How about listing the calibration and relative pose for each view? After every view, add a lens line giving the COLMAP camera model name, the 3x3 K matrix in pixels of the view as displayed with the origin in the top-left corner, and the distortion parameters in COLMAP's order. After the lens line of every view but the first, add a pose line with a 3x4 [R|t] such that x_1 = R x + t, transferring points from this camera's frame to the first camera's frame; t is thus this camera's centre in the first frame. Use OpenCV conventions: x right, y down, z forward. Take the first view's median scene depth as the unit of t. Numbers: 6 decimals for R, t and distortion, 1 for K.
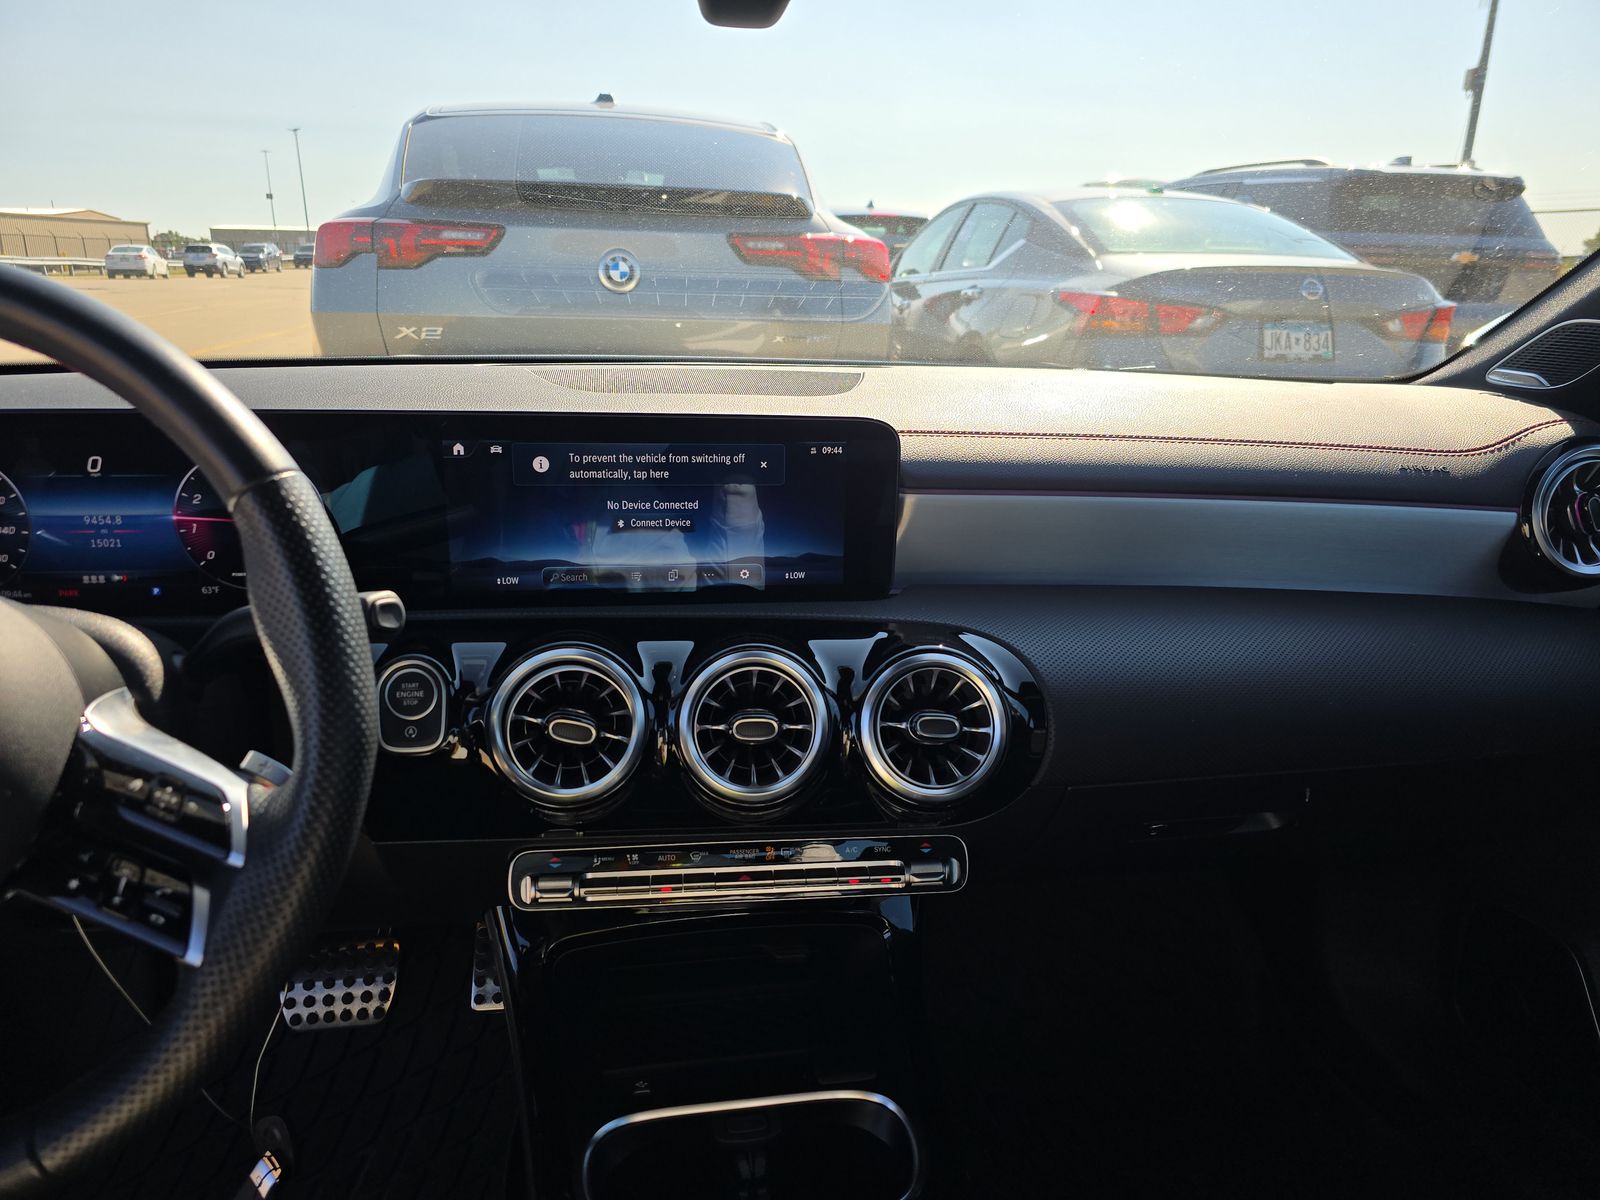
lens RADIAL K [[1069.8, 0, 842.4], [0, 1069.8, 596.6], [0, 0, 1]] dist [0.066475, -0.051481]
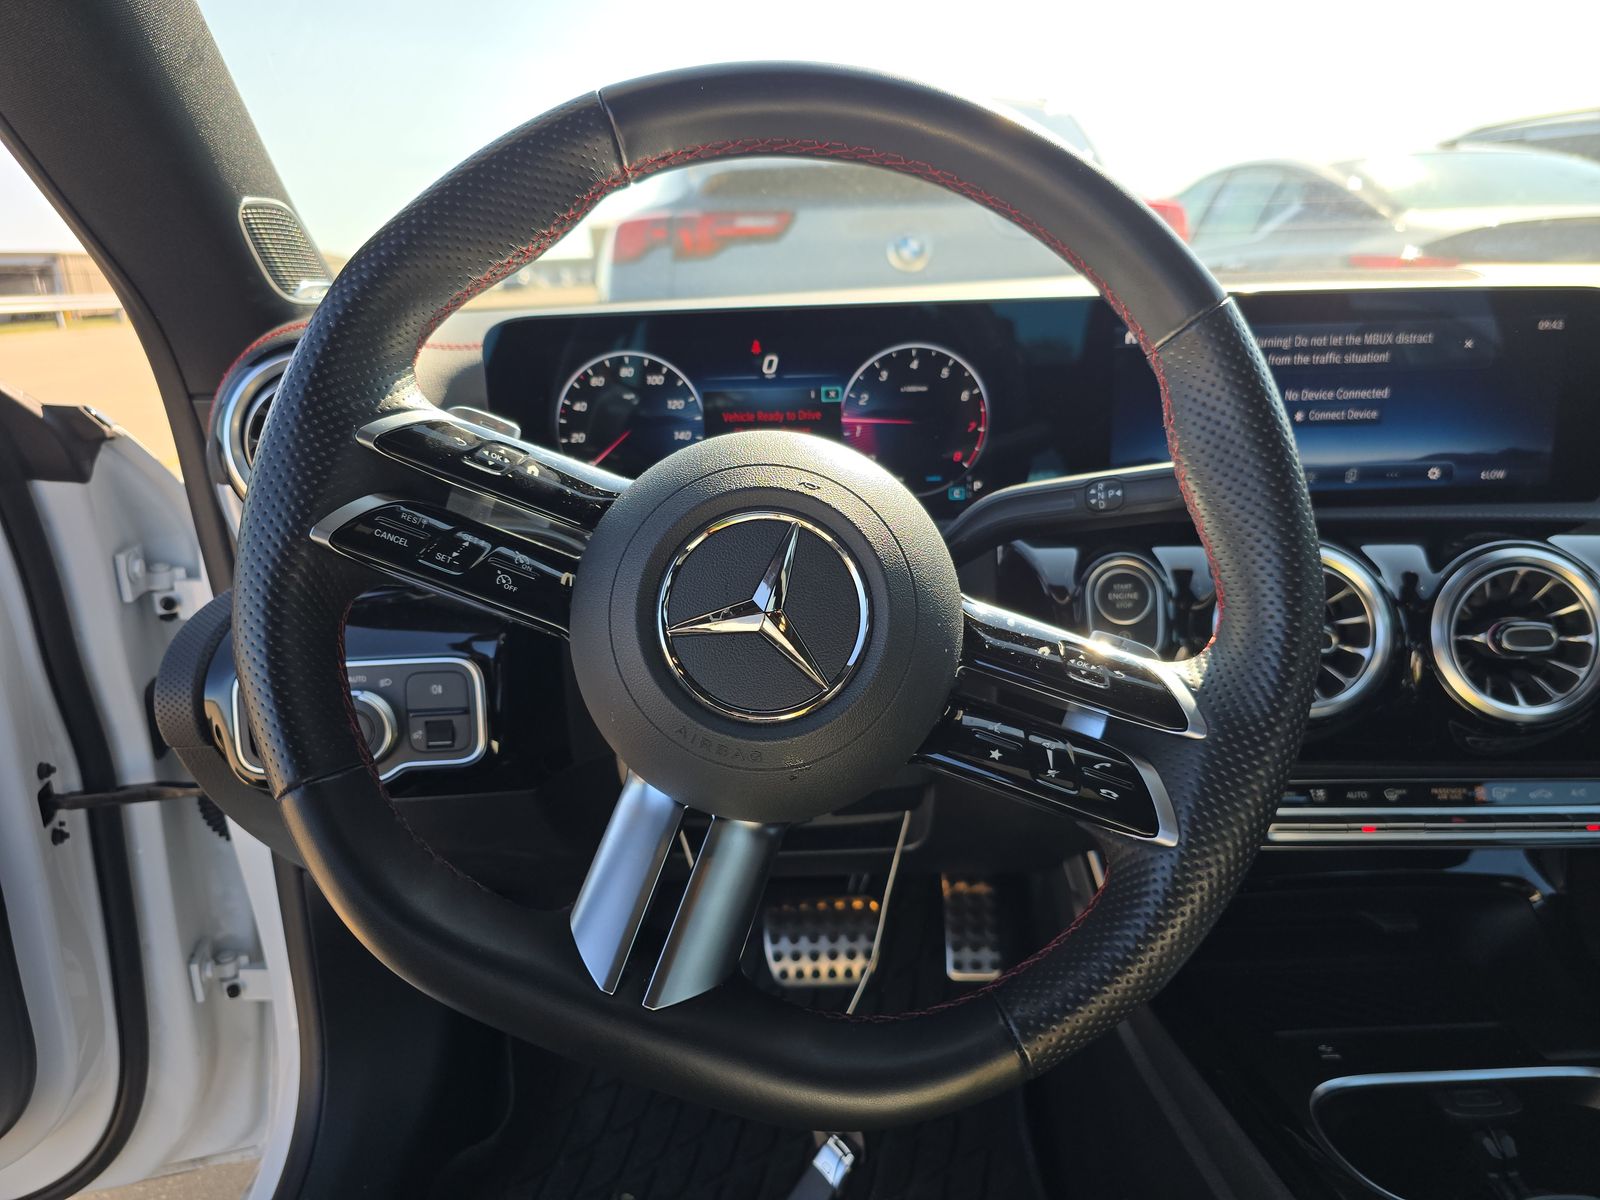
lens RADIAL K [[1084.9, 0, 804.7], [0, 1084.9, 609.2], [0, 0, 1]] dist [0.049274, -0.053909]
pose [[0.988275, -0.004256, -0.152627, -0.469572], [0.002999, 0.999960, -0.008468, 0.096895], [0.152657, 0.007911, 0.988248, 0.045403]]
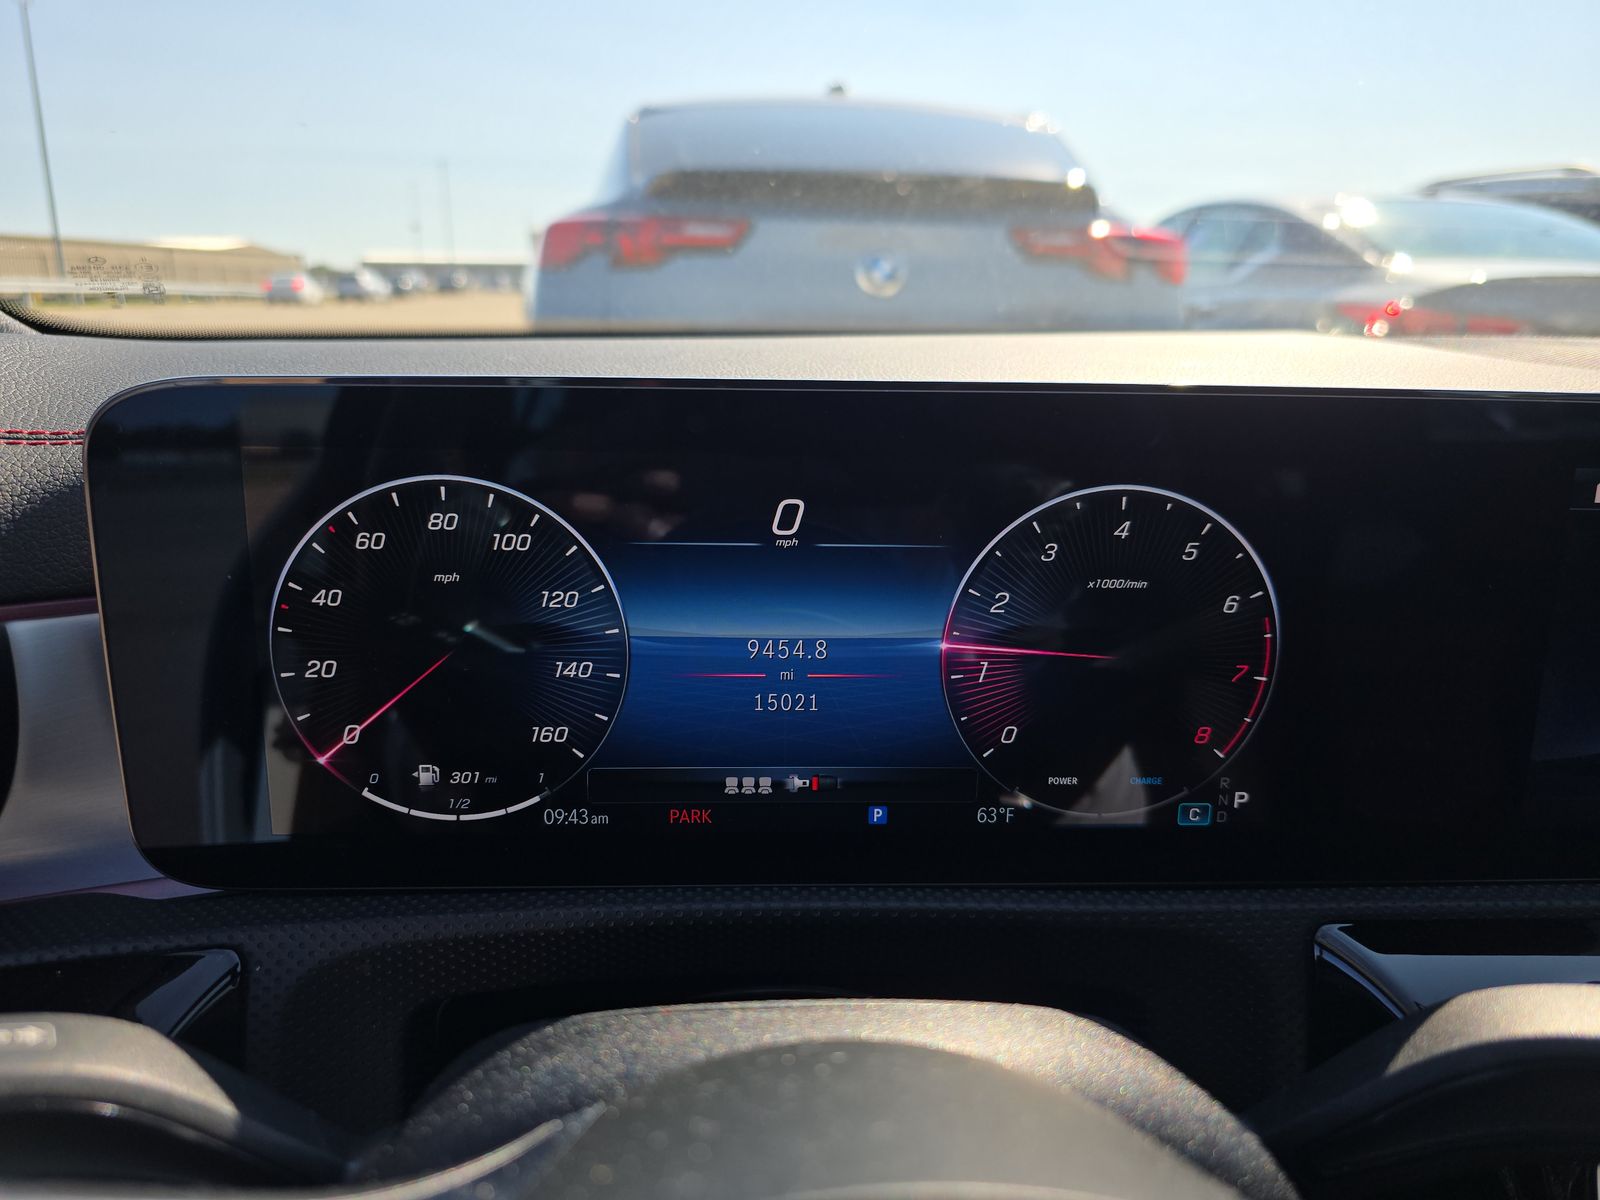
lens RADIAL K [[1026.9, 0, 800.0], [0, 1026.9, 600.0], [0, 0, 1]] dist [0.053941, -0.080047]
pose [[0.995833, 0.025140, -0.087659, -0.597022], [-0.026791, 0.999484, -0.017711, -0.076868], [0.087168, 0.019986, 0.995993, 0.567303]]
